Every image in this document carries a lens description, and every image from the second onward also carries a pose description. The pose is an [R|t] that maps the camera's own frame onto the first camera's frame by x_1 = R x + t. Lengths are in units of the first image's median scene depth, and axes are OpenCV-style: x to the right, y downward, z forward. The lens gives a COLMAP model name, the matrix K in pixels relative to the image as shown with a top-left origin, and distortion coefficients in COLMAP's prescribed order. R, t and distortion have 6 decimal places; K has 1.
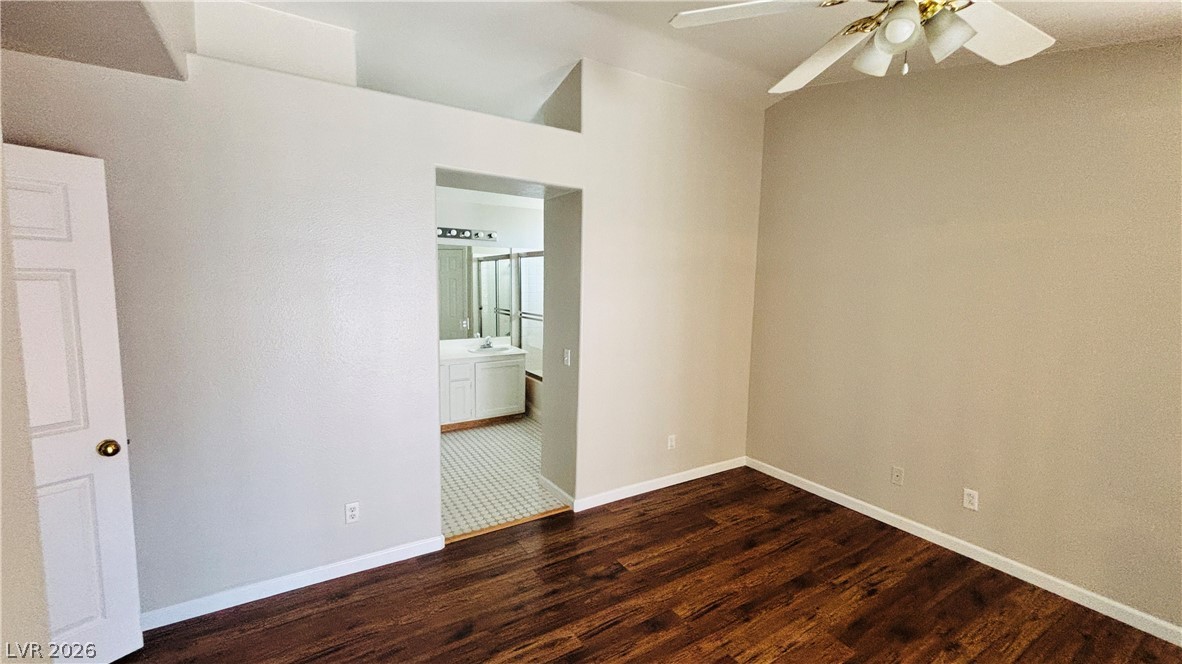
lens RADIAL K [[499.4, 0, 591.0], [0, 499.4, 332.0], [0, 0, 1]] dist [-0.001331, -0.000042]
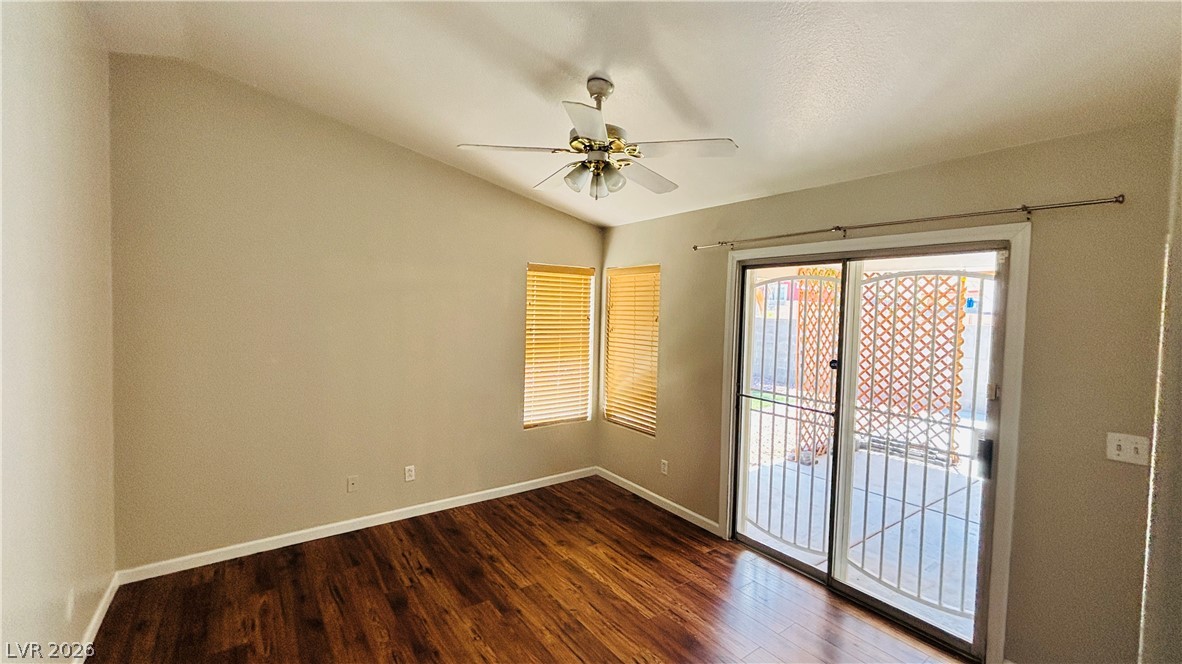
lens RADIAL K [[484.5, 0, 591.0], [0, 484.5, 332.0], [0, 0, 1]] dist [-0.001997, -0.000122]
pose [[-0.081093, -0.075265, 0.993861, -0.511137], [0.081924, 0.993267, 0.081904, -0.100073], [-0.993334, 0.088063, -0.074381, 0.564304]]
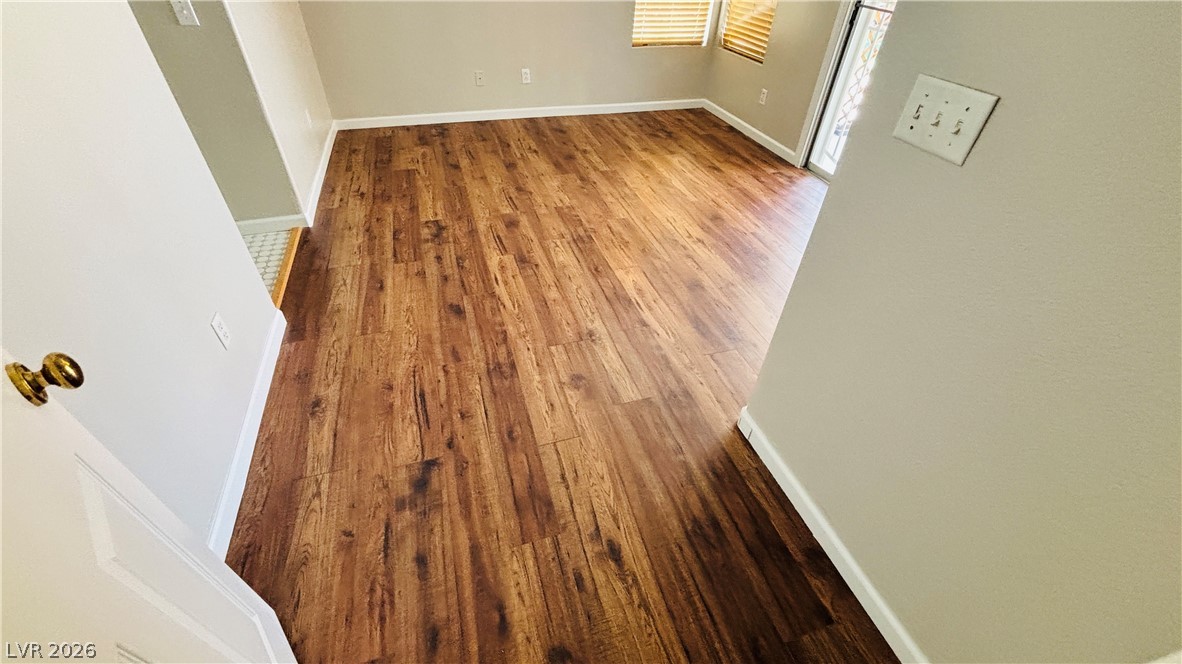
lens RADIAL K [[484.5, 0, 591.0], [0, 484.5, 332.0], [0, 0, 1]] dist [-0.001997, -0.000122]
pose [[0.245796, -0.634211, 0.733049, -0.736298], [0.079683, 0.766910, 0.636789, 0.009412], [-0.966041, -0.098108, 0.239039, 0.367400]]
